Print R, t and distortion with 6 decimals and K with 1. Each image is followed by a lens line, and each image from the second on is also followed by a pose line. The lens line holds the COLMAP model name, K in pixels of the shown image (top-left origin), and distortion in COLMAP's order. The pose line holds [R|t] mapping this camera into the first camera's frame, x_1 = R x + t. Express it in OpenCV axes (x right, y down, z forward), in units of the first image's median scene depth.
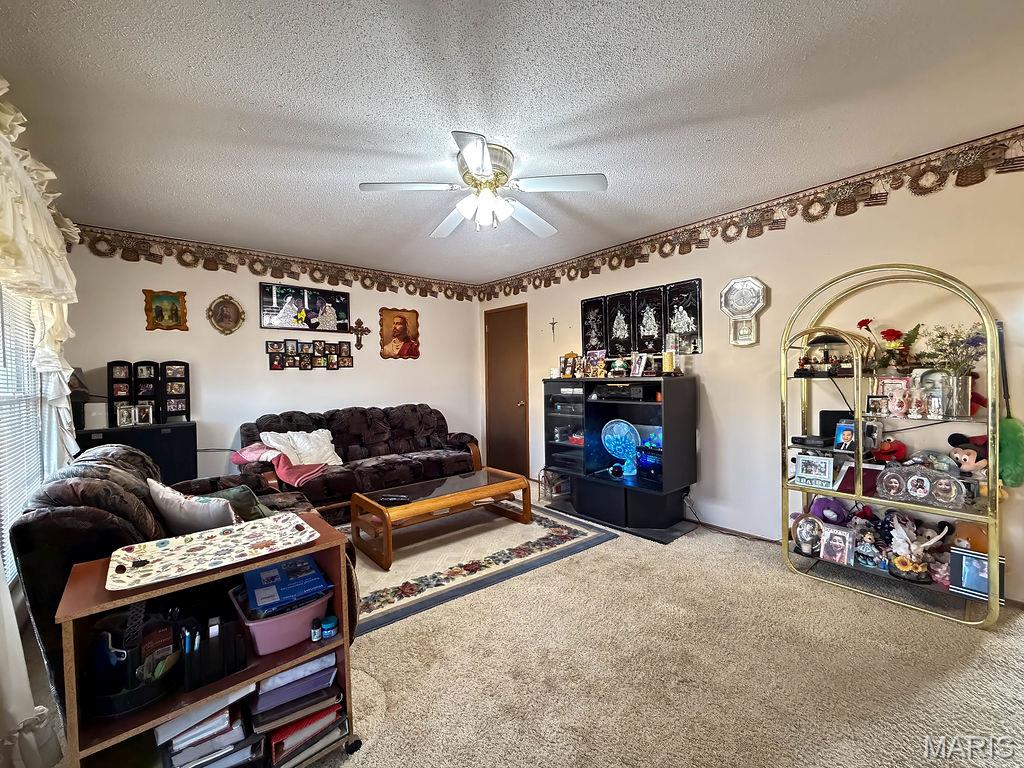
lens RADIAL K [[407.1, 0, 511.1], [0, 407.1, 382.9], [0, 0, 1]] dist [-0.001732, -0.000067]
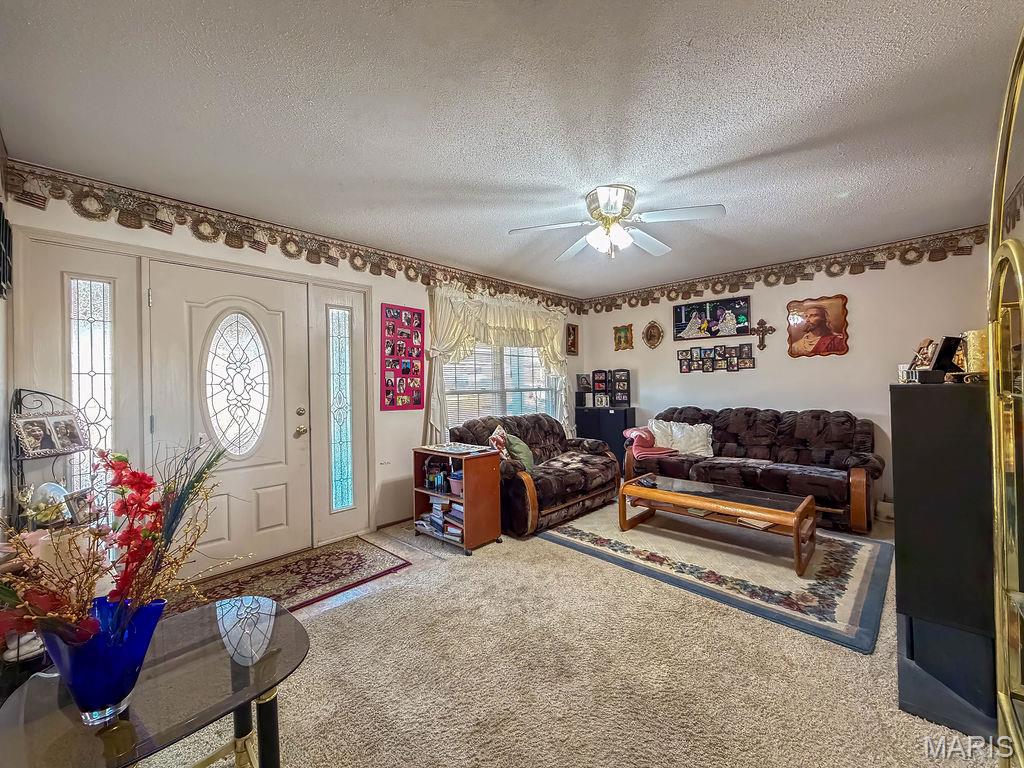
lens RADIAL K [[401.7, 0, 515.3], [0, 401.7, 380.9], [0, 0, 1]] dist [0.000403, 0.000025]
pose [[0.133465, 0.010845, -0.990994, 0.615973], [0.001809, 0.999936, 0.011187, -0.022829], [0.991052, -0.003286, 0.133437, 0.330465]]
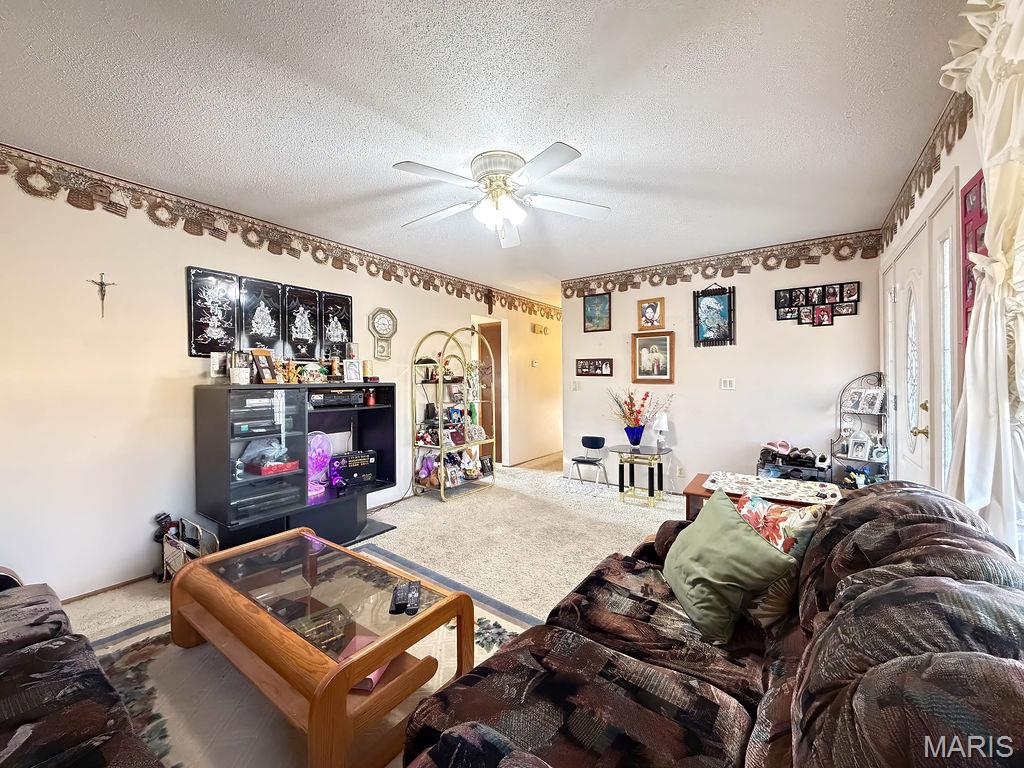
lens RADIAL K [[407.1, 0, 511.1], [0, 407.1, 382.9], [0, 0, 1]] dist [-0.001732, -0.000067]
pose [[-0.230901, 0.012267, 0.972900, -0.626511], [0.024372, 0.999680, -0.006820, 0.000785], [-0.972672, 0.022136, -0.231126, 0.711656]]
